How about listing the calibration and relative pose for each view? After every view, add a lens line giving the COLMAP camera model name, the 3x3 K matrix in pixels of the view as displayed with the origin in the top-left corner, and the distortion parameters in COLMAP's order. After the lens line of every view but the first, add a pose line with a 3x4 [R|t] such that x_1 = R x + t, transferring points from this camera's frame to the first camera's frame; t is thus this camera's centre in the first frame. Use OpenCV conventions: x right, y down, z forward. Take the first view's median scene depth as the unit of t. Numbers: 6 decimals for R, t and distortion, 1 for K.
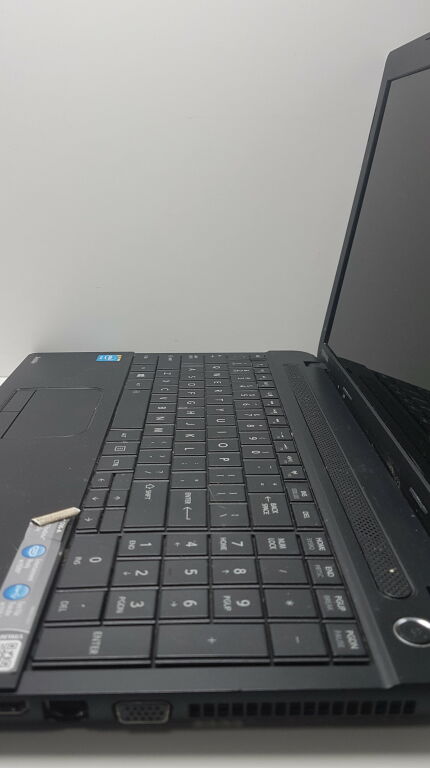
lens RADIAL K [[592.7, 0, 196.4], [0, 592.7, 383.7], [0, 0, 1]] dist [0.152027, 0.000321]
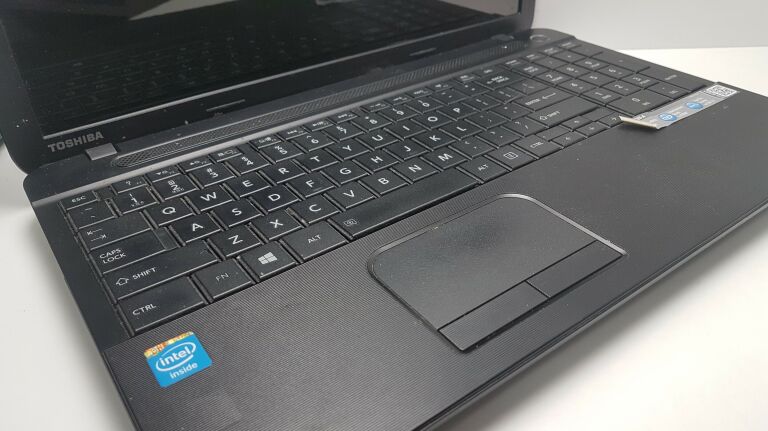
lens RADIAL K [[616.2, 0, 399.0], [0, 616.2, 215.8], [0, 0, 1]] dist [0.005758, 0.001595]
pose [[-0.579394, -0.447336, 0.681317, -0.814424], [0.291574, 0.666843, 0.685788, -0.597121], [-0.761110, 0.595995, -0.255933, 1.648045]]
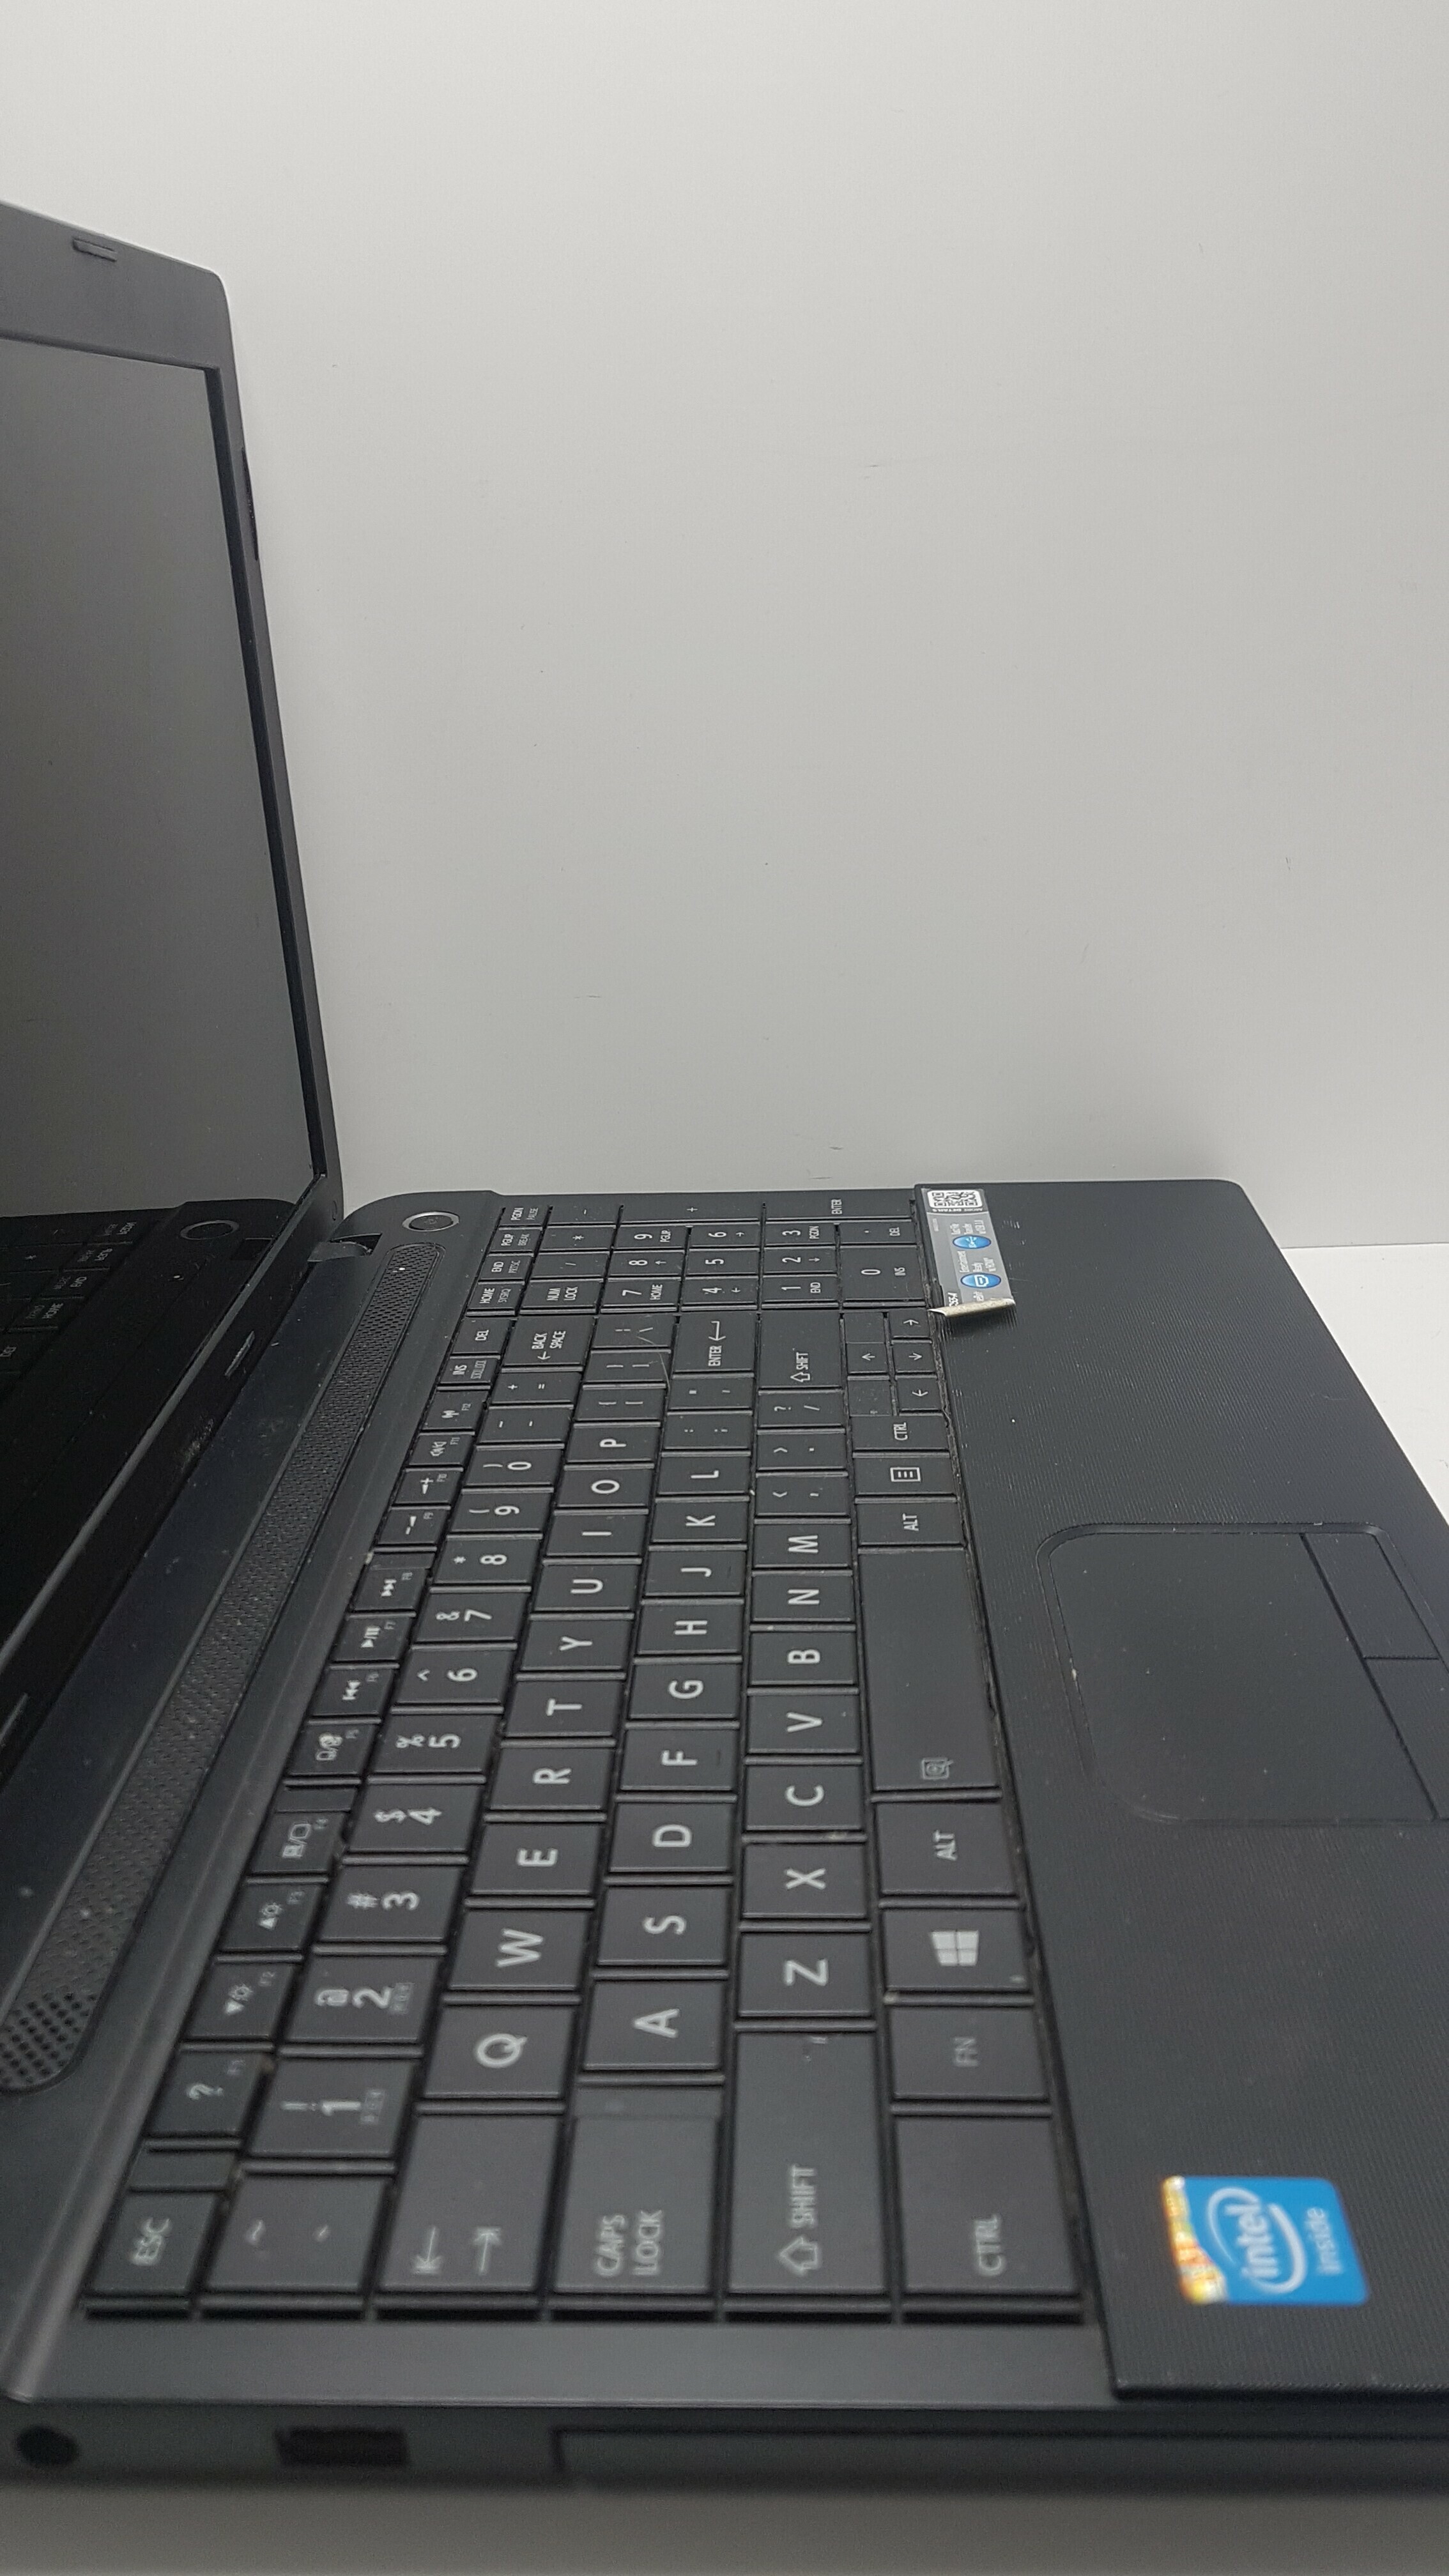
lens RADIAL K [[2080.4, 0, 651.1], [0, 2080.4, 1287.4], [0, 0, 1]] dist [0.008592, 0.003632]
pose [[-0.997440, 0.008293, 0.071019, -0.078739], [0.053488, 0.745691, 0.664141, -0.908024], [-0.047451, 0.666240, -0.744226, 2.129904]]
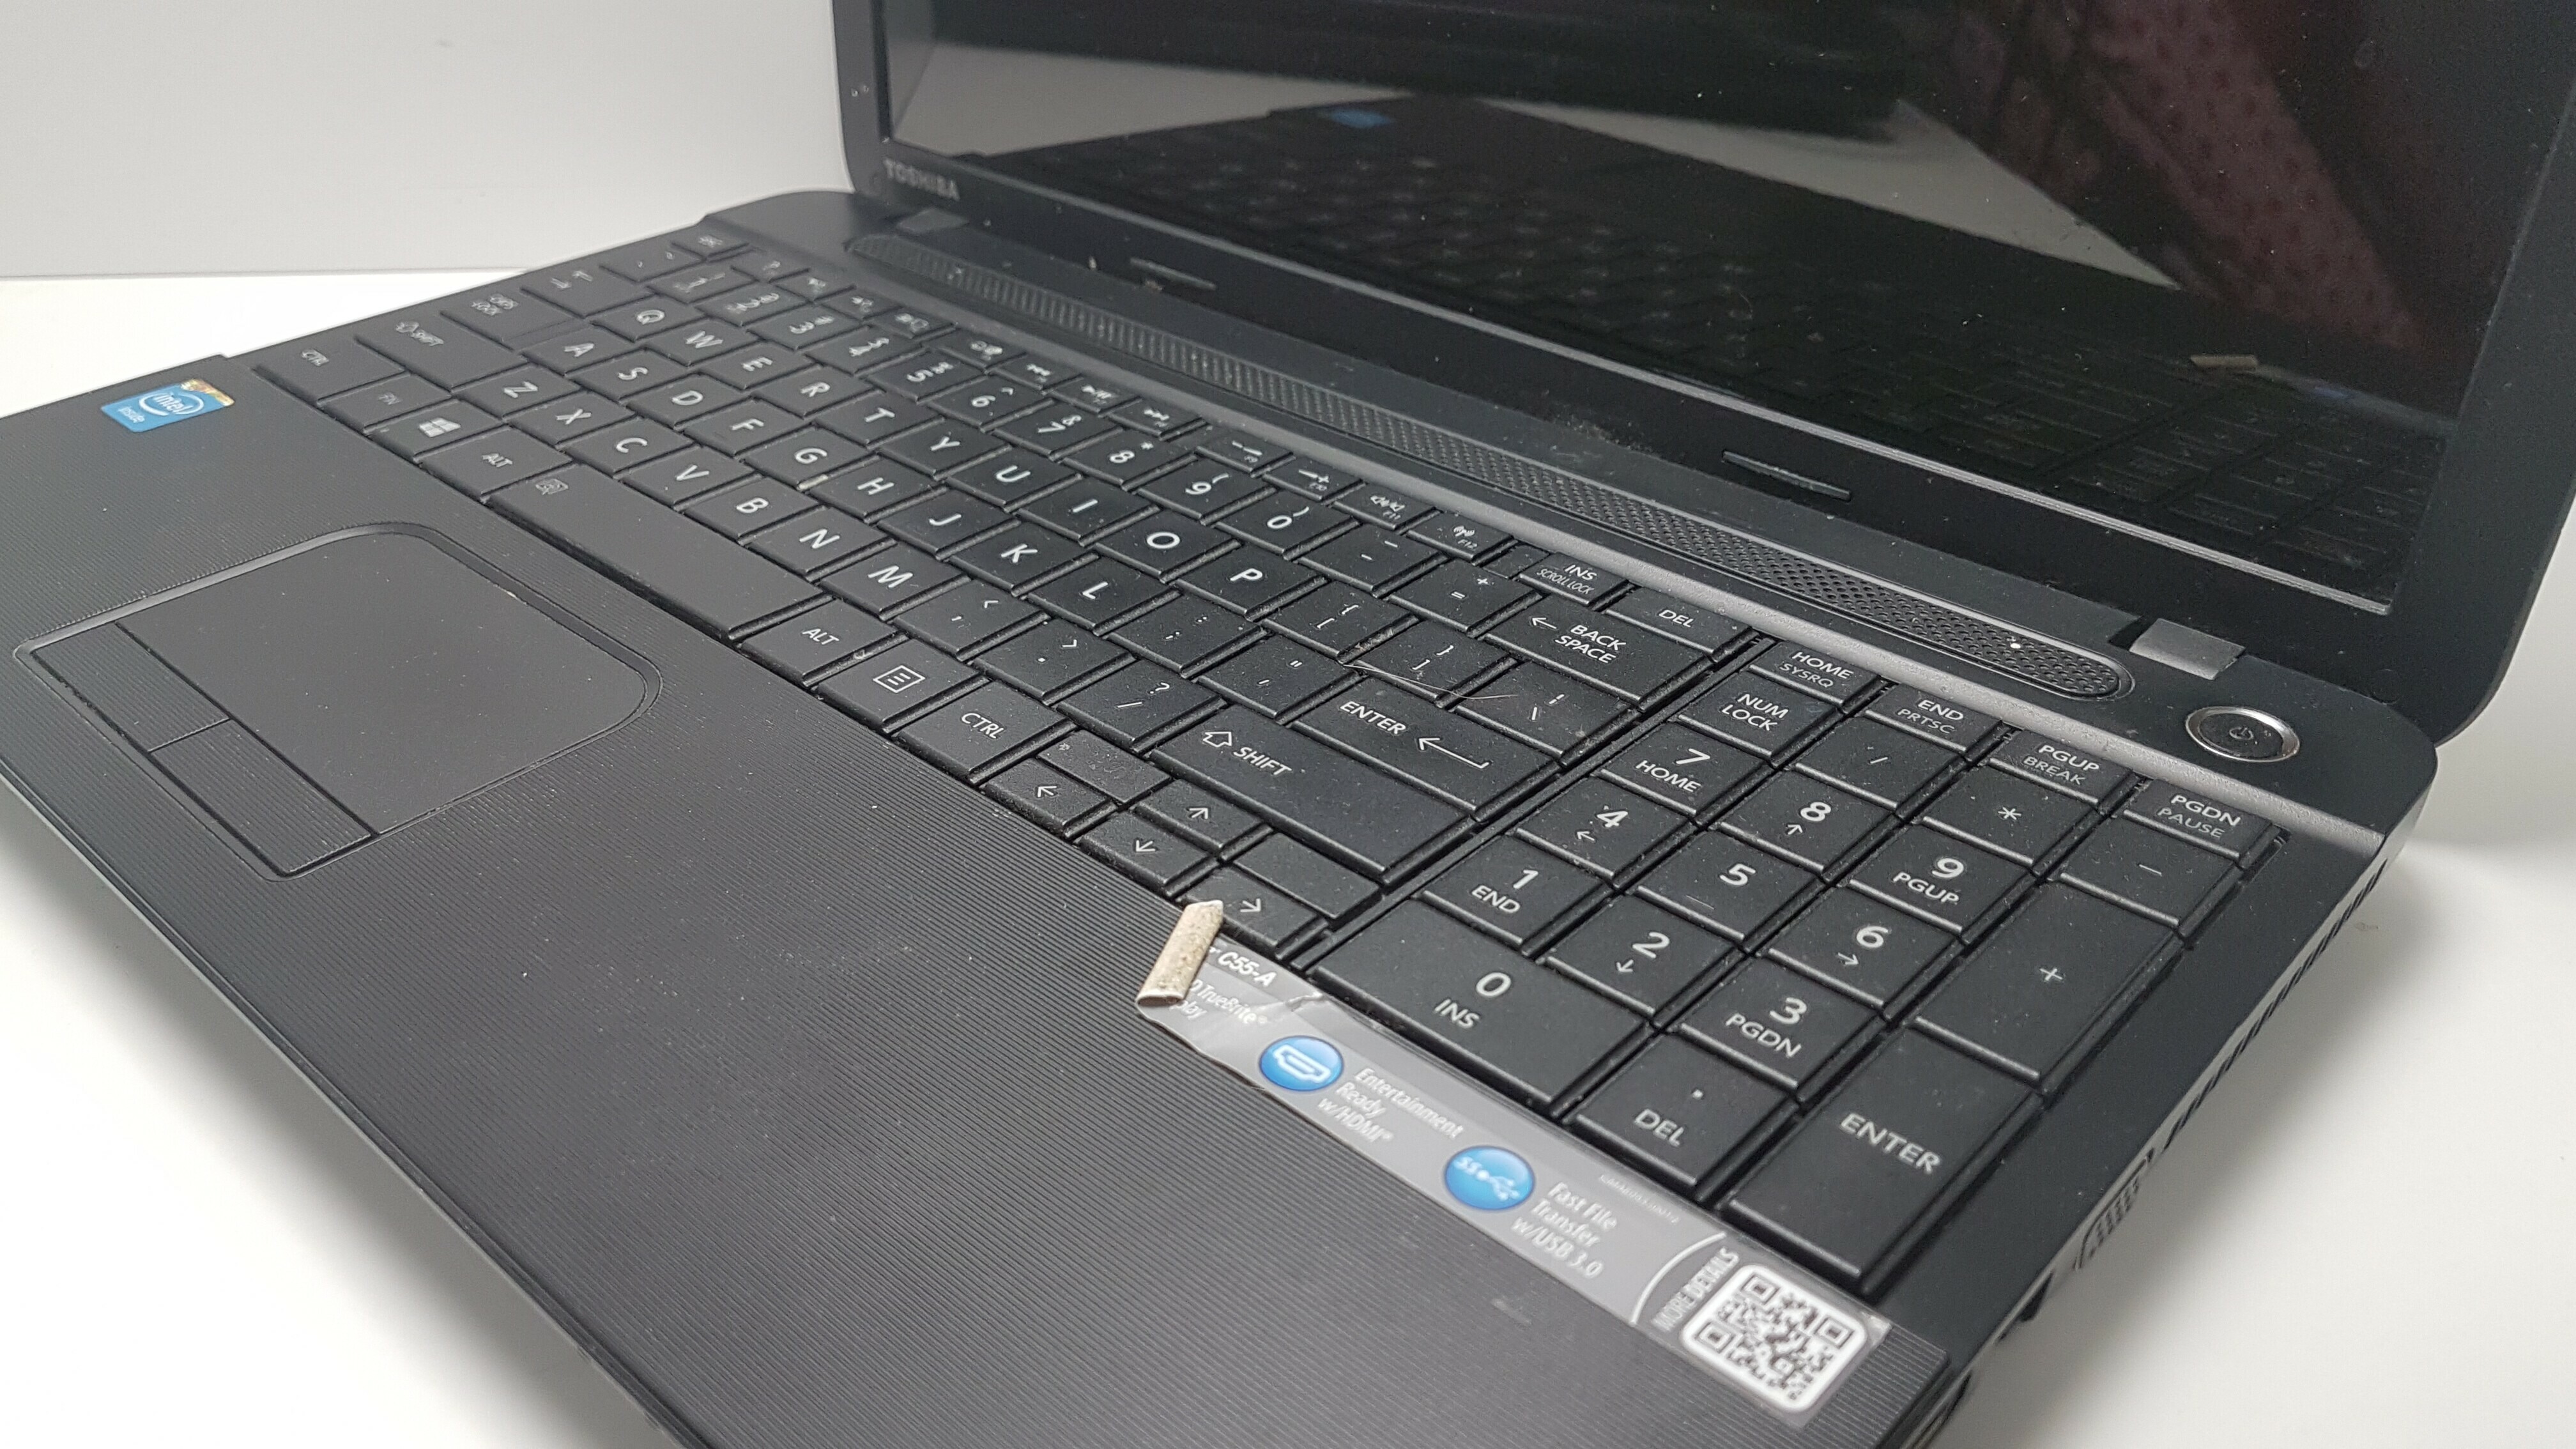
lens RADIAL K [[2080.4, 0, 1083.6], [0, 2080.4, 724.1], [0, 0, 1]] dist [0.008592, 0.003632]
pose [[0.727416, -0.371499, 0.576936, -0.686123], [0.246191, 0.926088, 0.285920, -0.125499], [-0.640513, -0.065946, 0.765111, 0.311828]]
